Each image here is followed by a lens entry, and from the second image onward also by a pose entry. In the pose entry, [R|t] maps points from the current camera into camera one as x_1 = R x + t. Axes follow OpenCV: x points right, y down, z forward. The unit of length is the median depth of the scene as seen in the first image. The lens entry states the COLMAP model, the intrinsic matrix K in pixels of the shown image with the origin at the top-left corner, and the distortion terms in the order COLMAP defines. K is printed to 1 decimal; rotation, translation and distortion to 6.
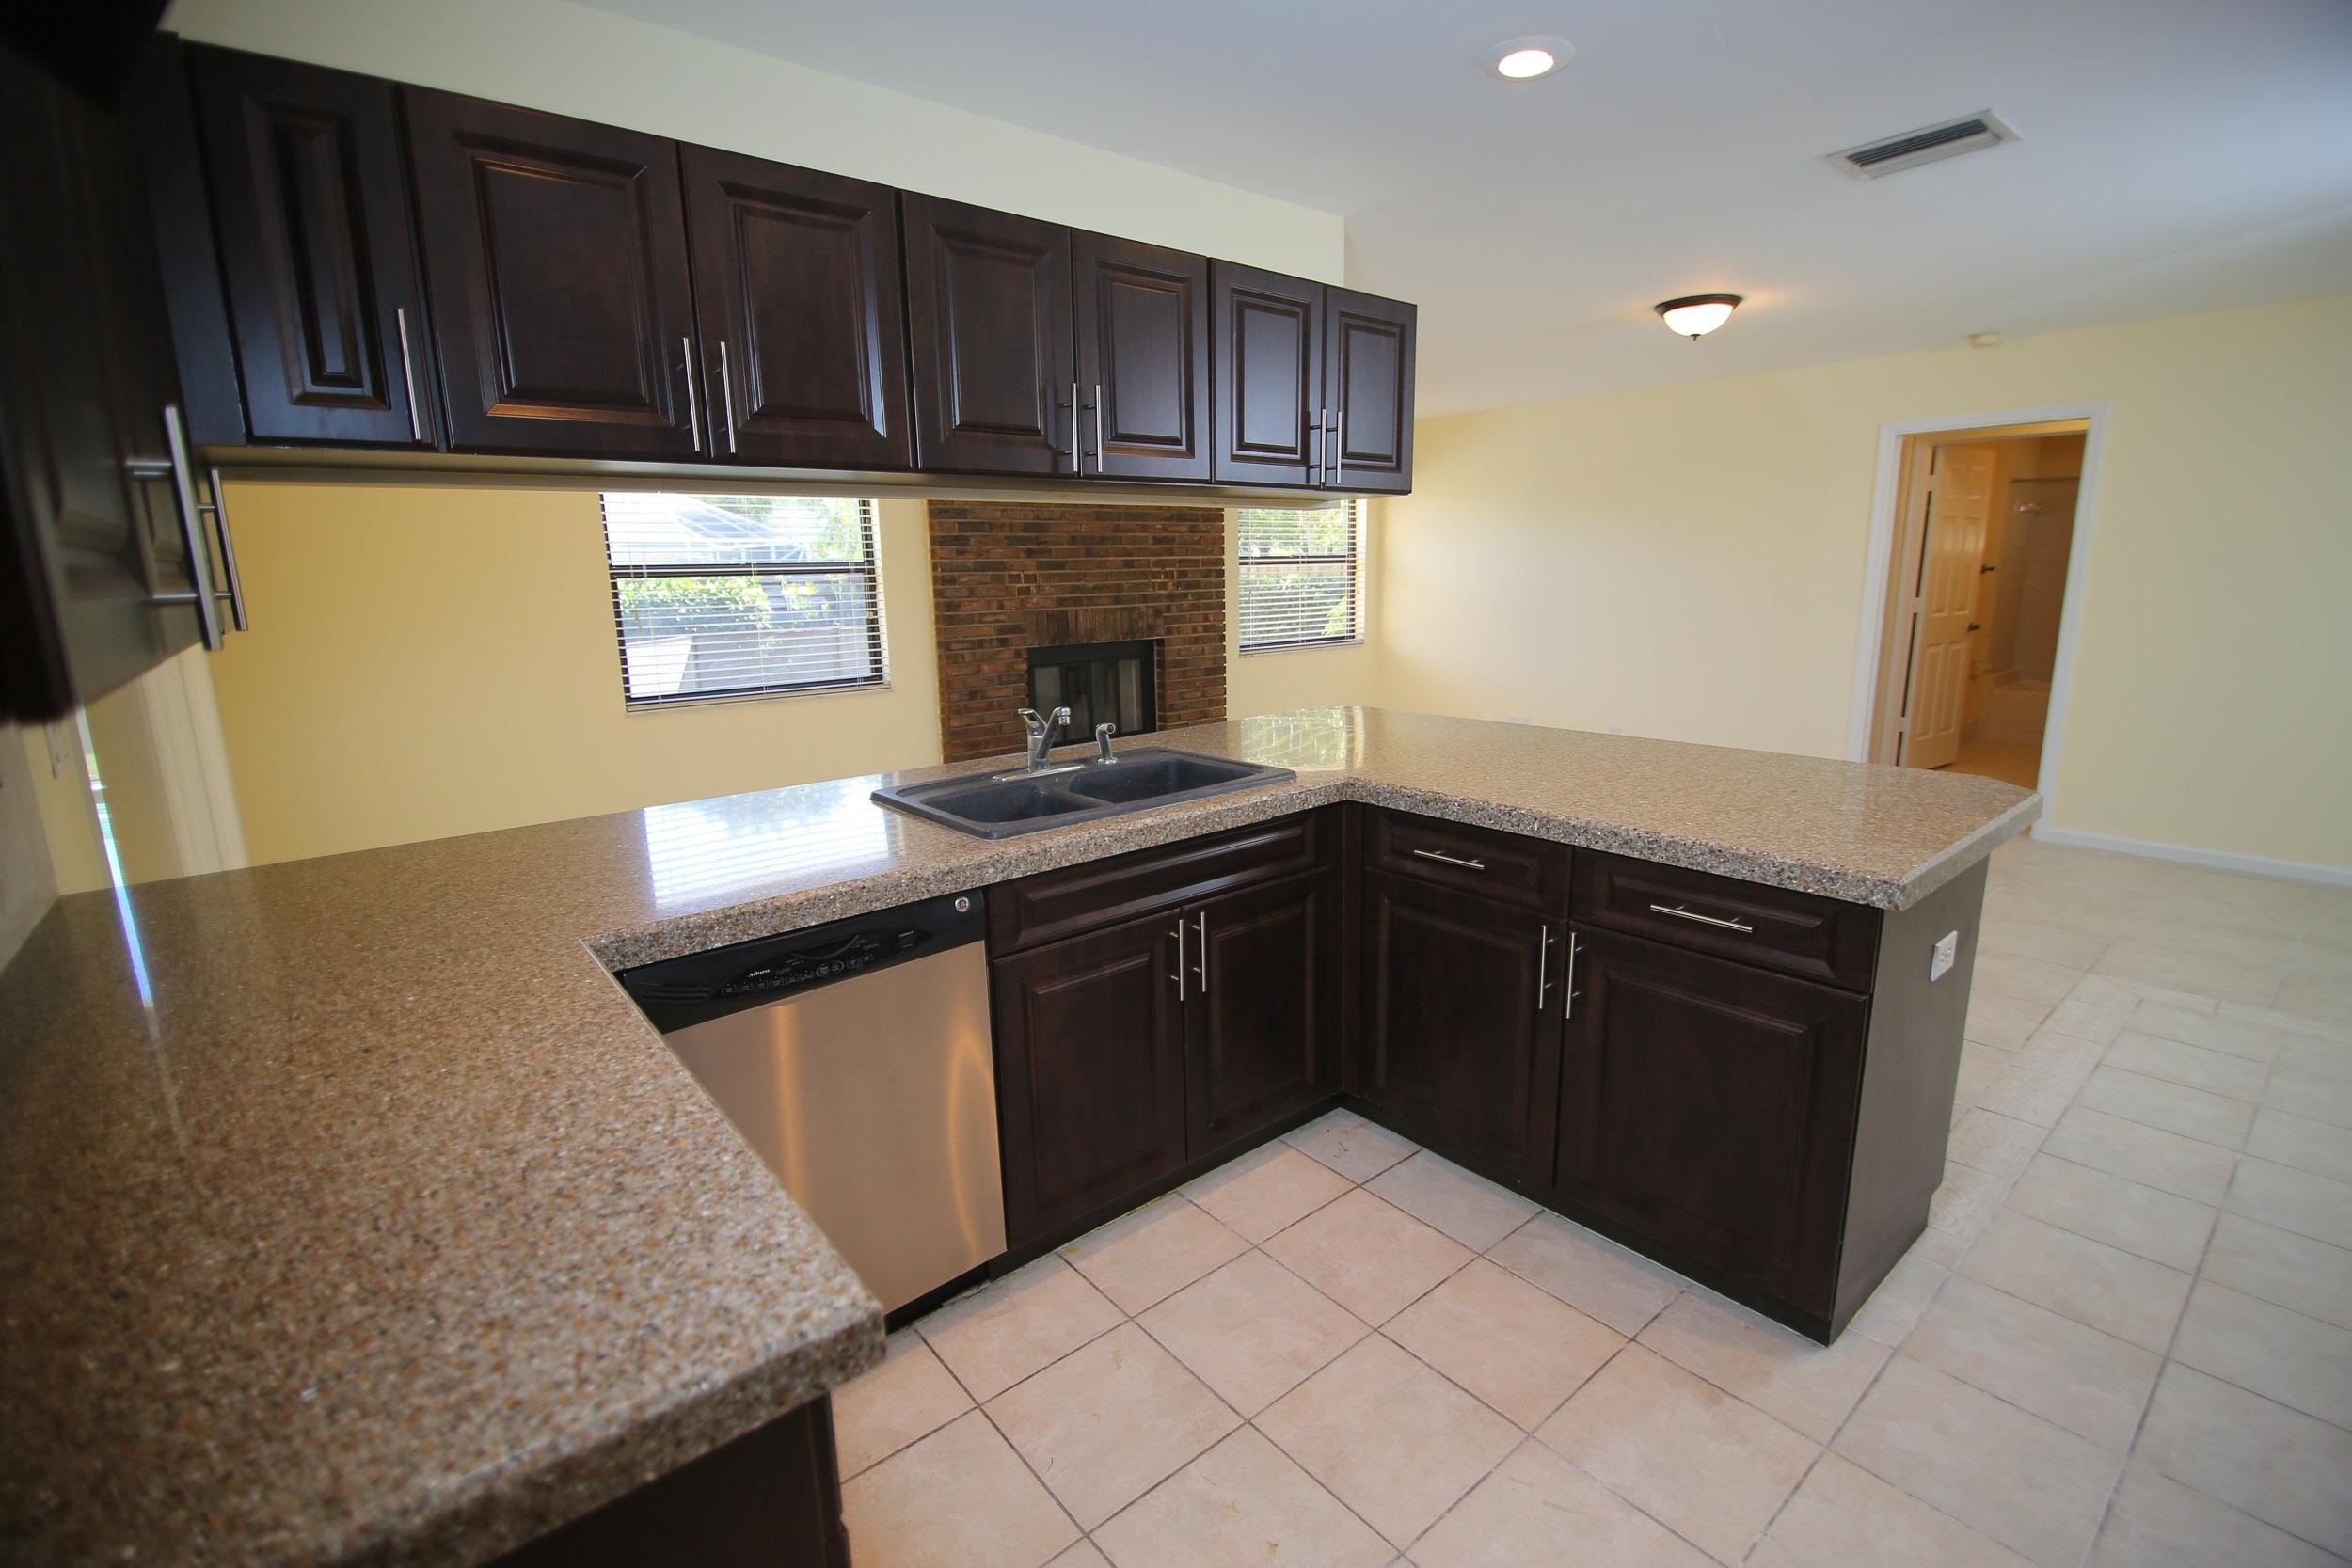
lens RADIAL K [[1051.0, 0, 1187.8], [0, 1051.0, 781.6], [0, 0, 1]] dist [-0.015111, -0.000310]
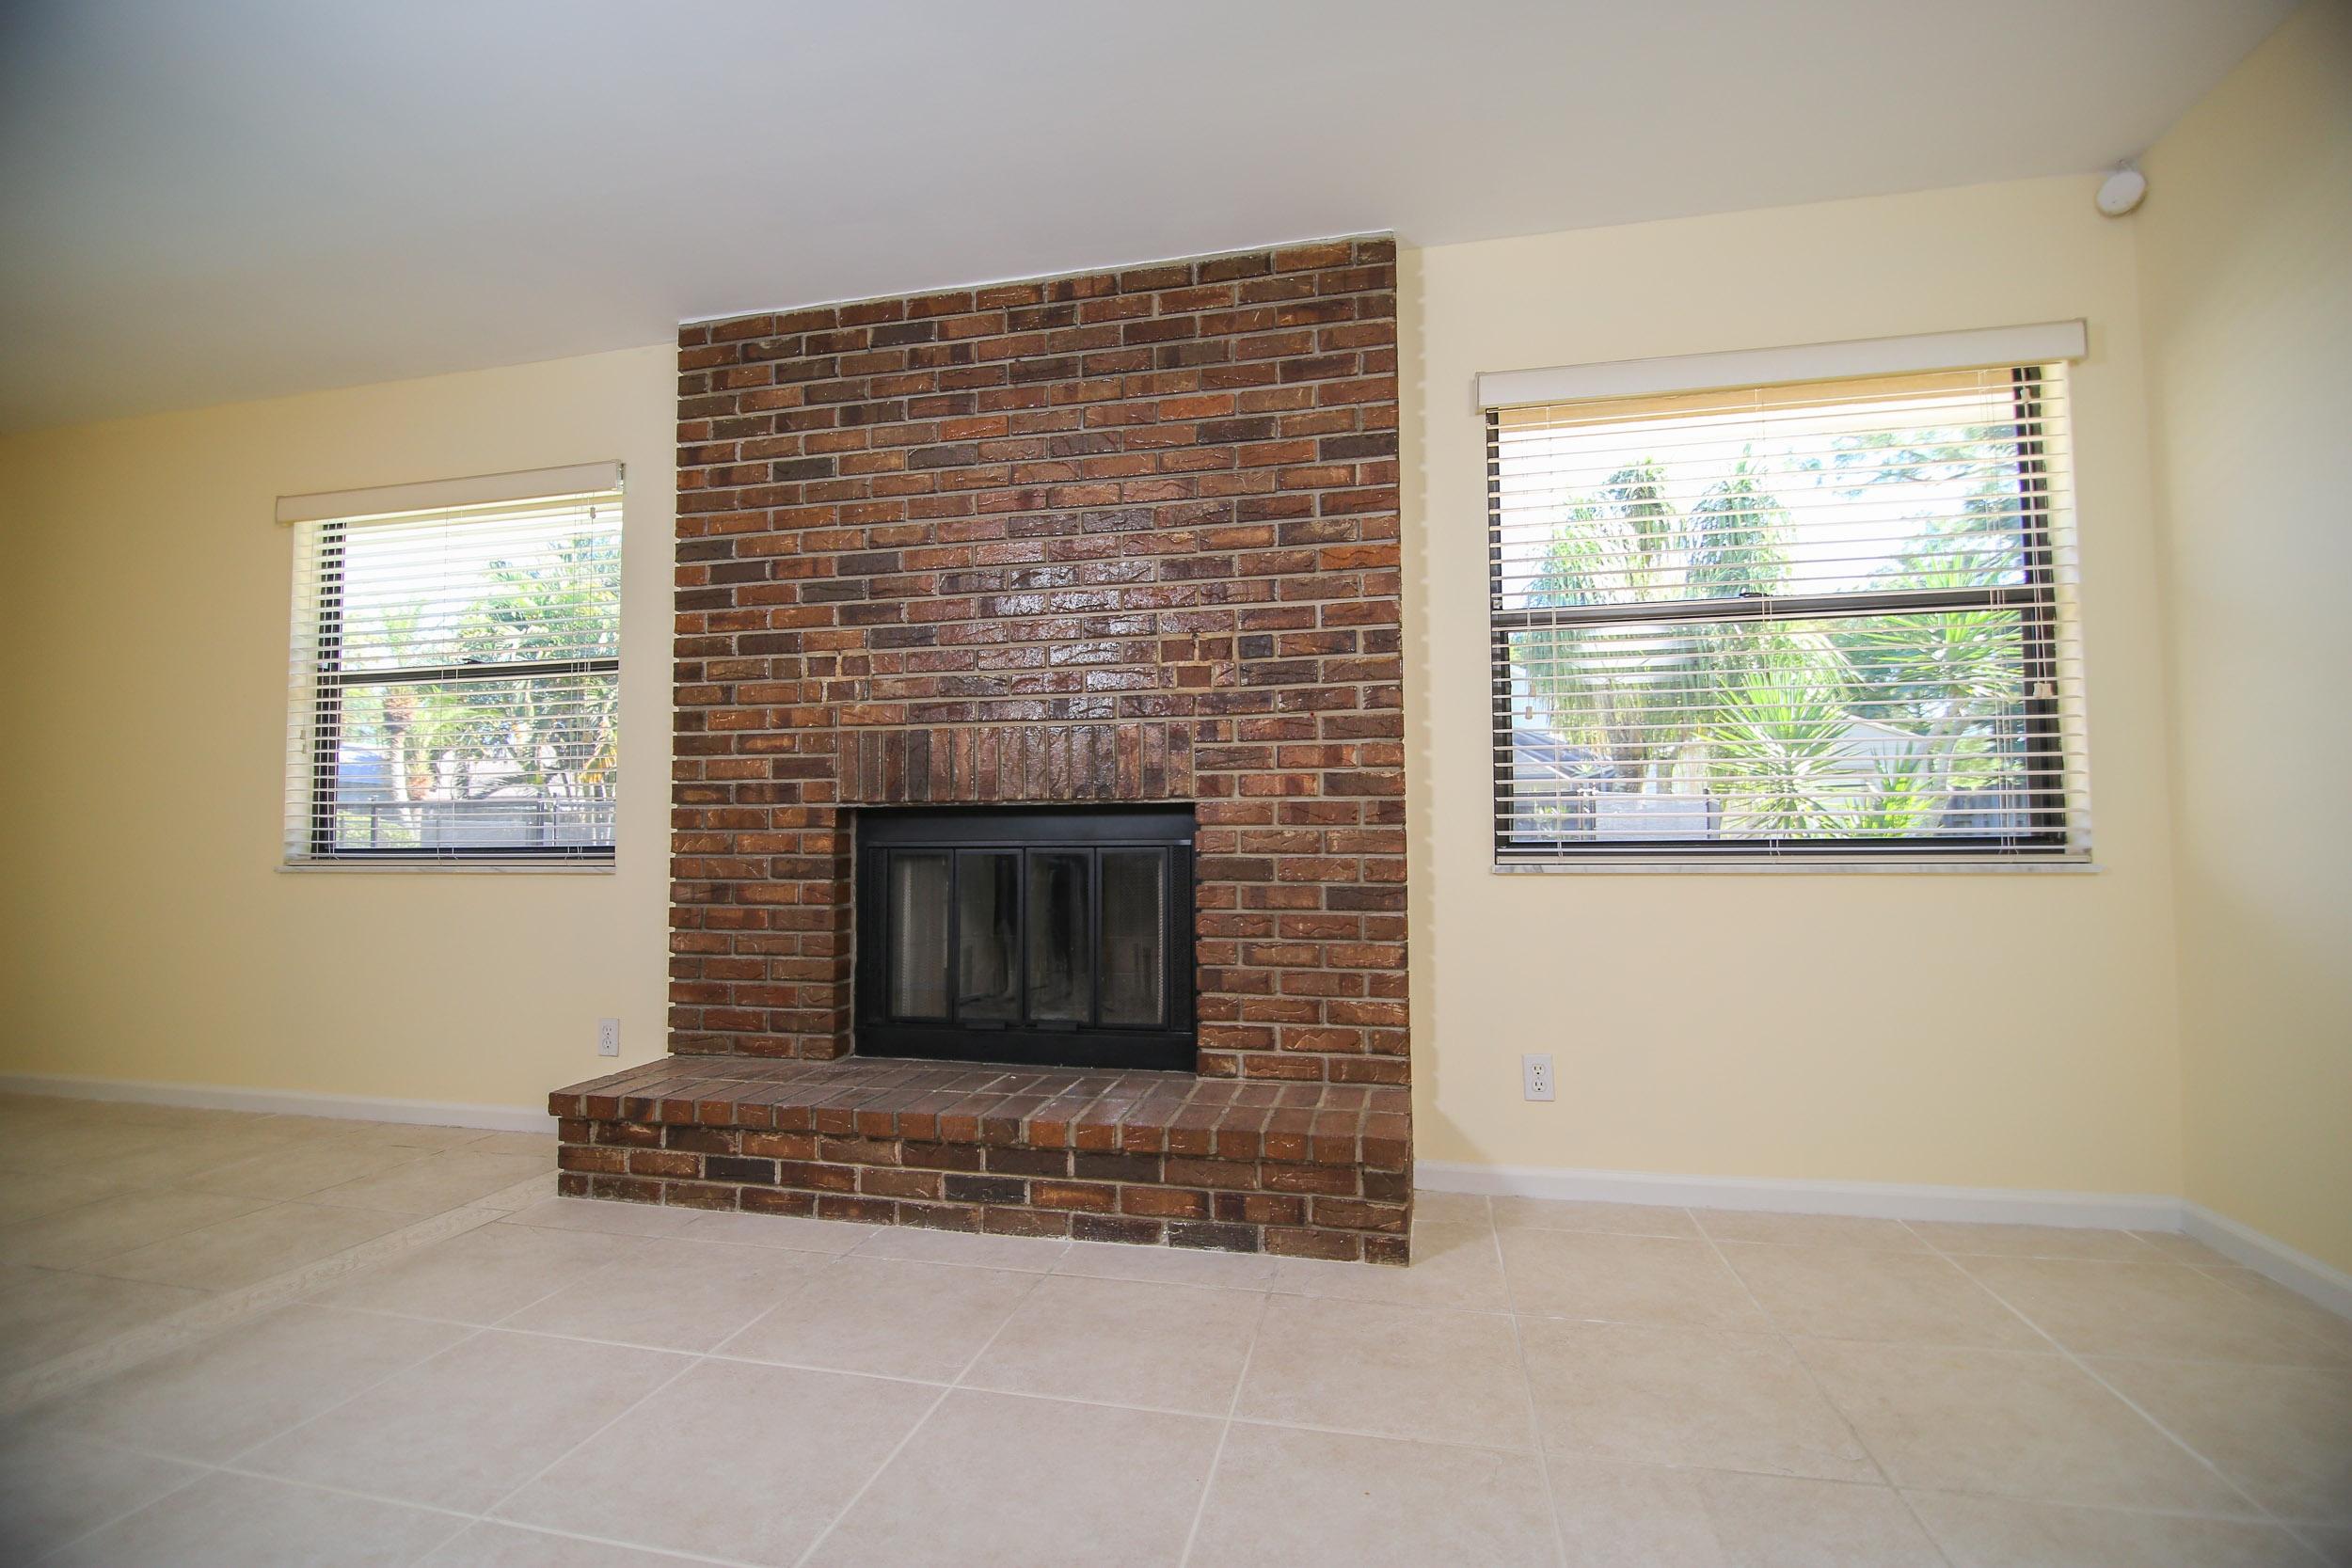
lens RADIAL K [[1051.0, 0, 1194.7], [0, 1051.0, 785.1], [0, 0, 1]] dist [-0.015111, -0.000310]
pose [[0.613441, -0.024036, -0.789375, 0.318637], [-0.162745, 0.974236, -0.156137, -0.086544], [0.772790, 0.224248, 0.593725, 0.818503]]
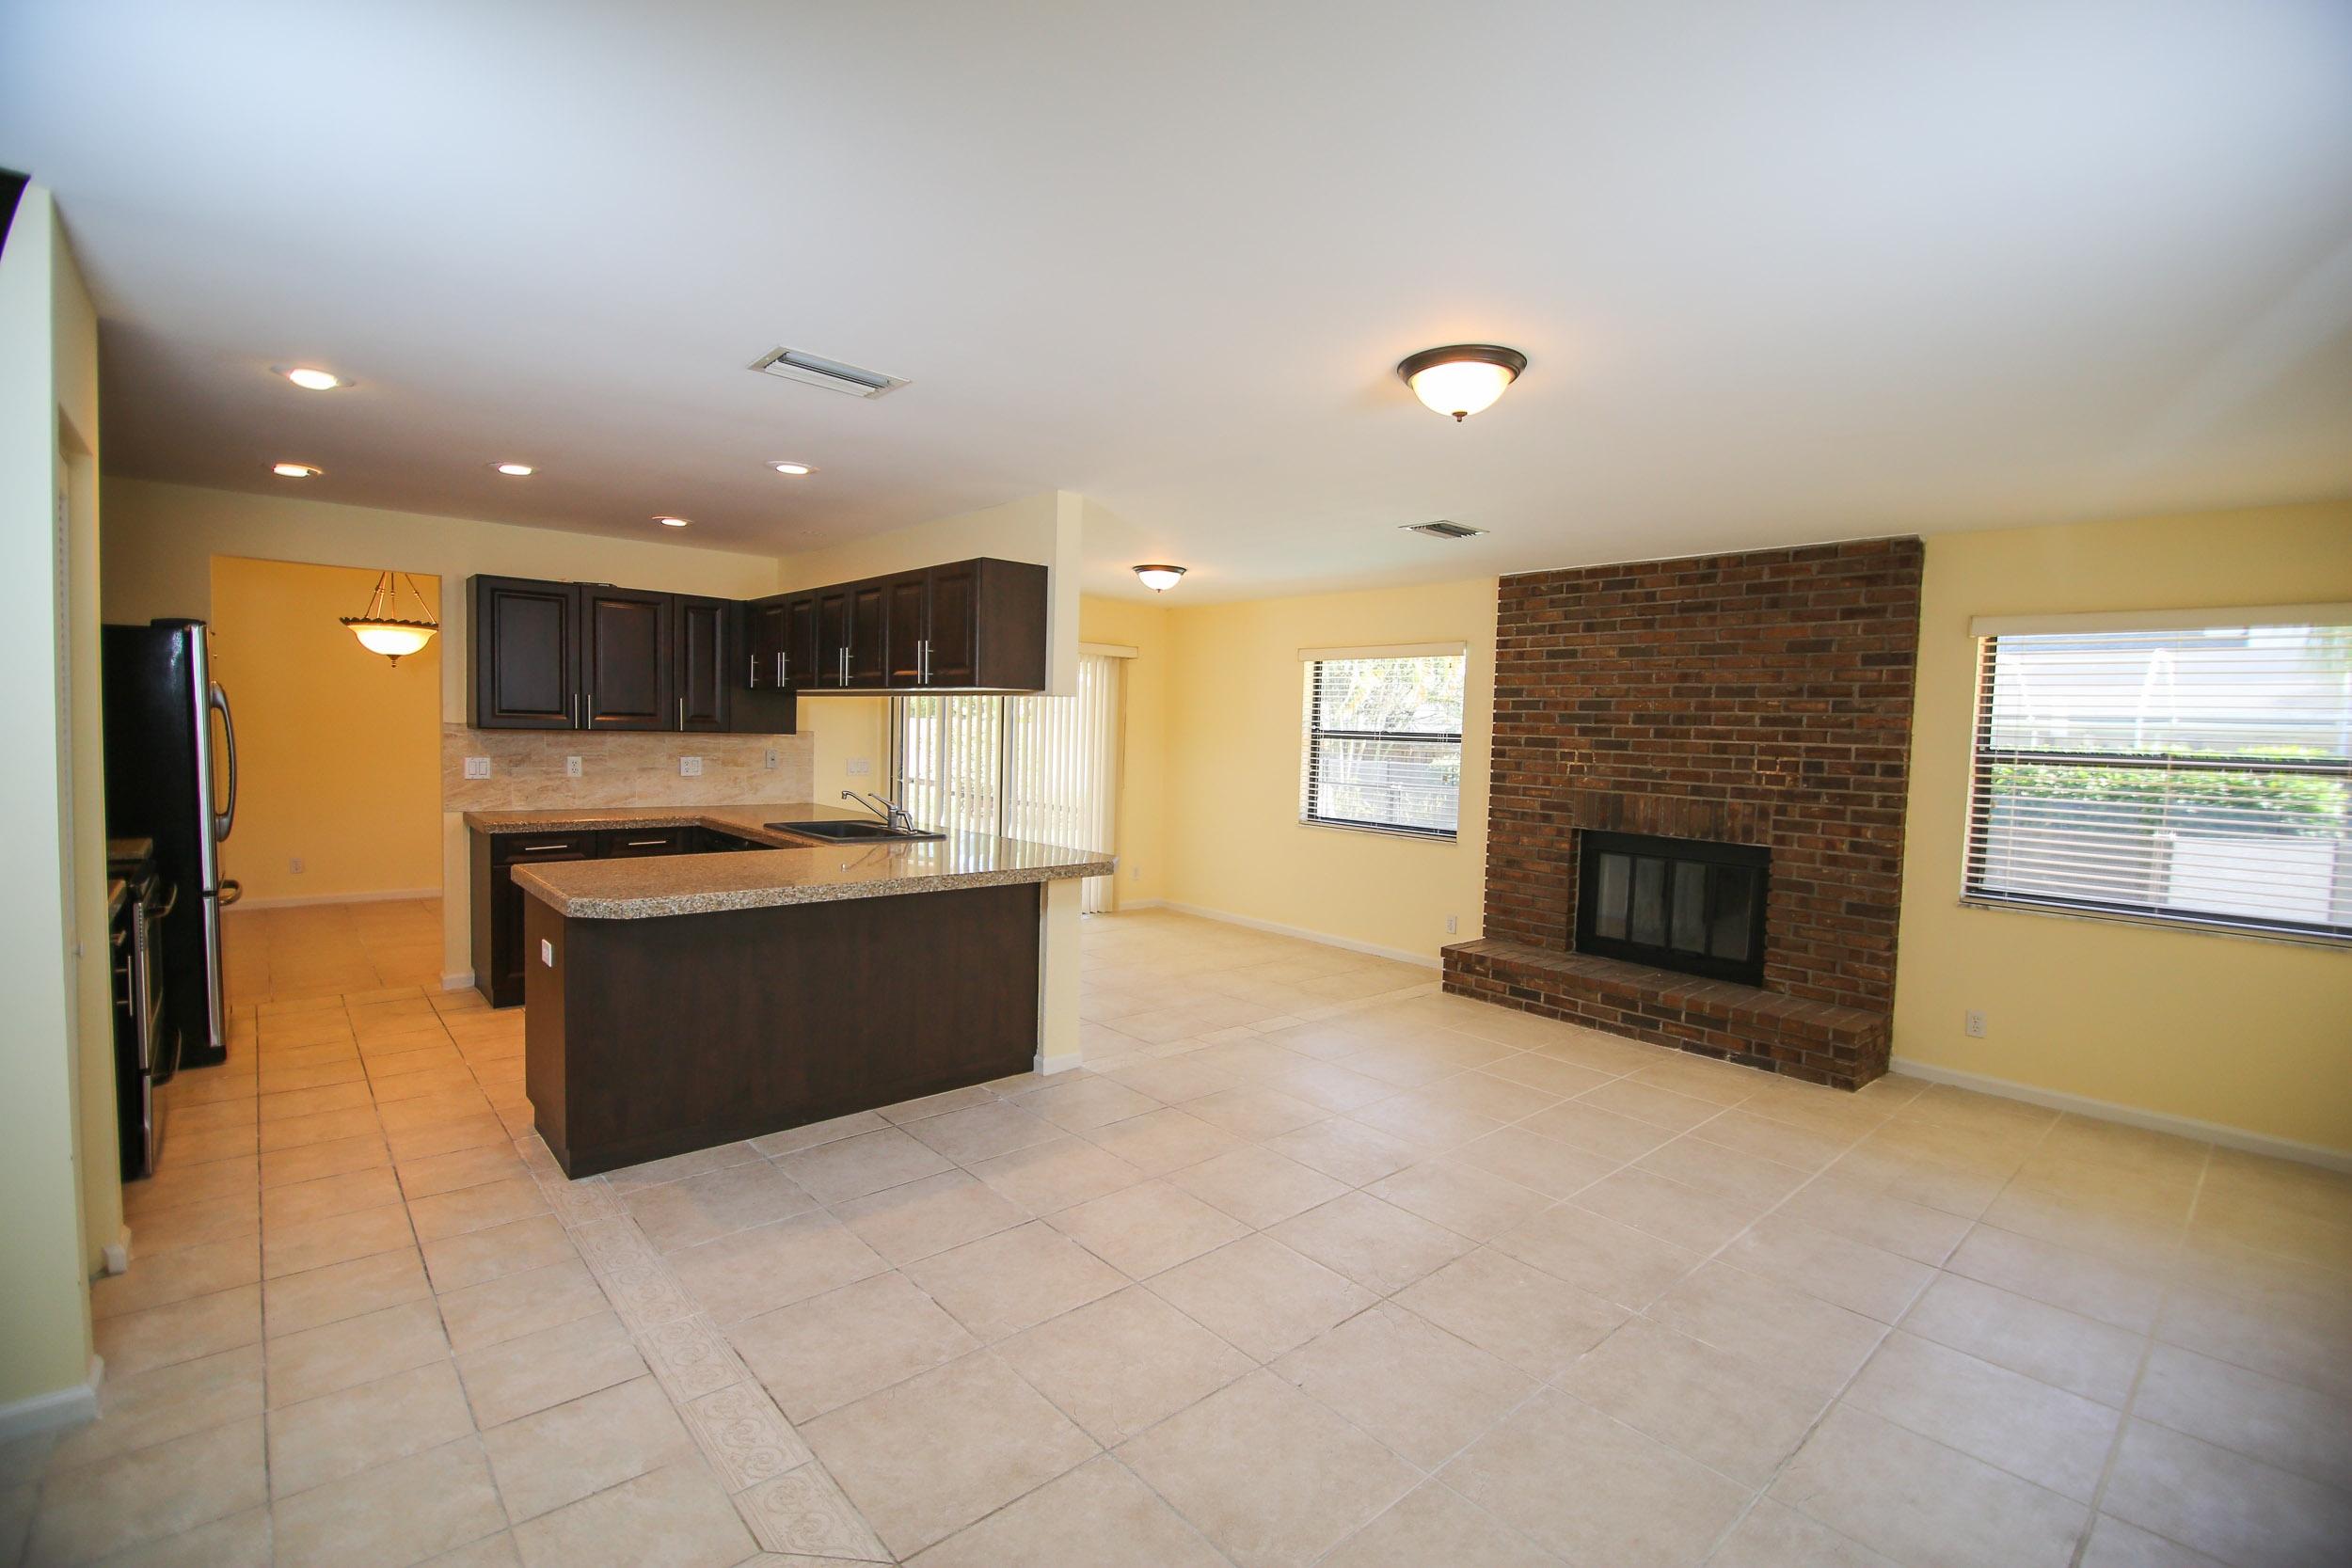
lens RADIAL K [[1051.0, 0, 1179.1], [0, 1051.0, 786.9], [0, 0, 1]] dist [-0.015111, -0.000310]
pose [[0.029451, 0.074295, -0.996801, 0.766619], [-0.234311, 0.969961, 0.065372, -0.138590], [0.971716, 0.231636, 0.045975, 0.584397]]
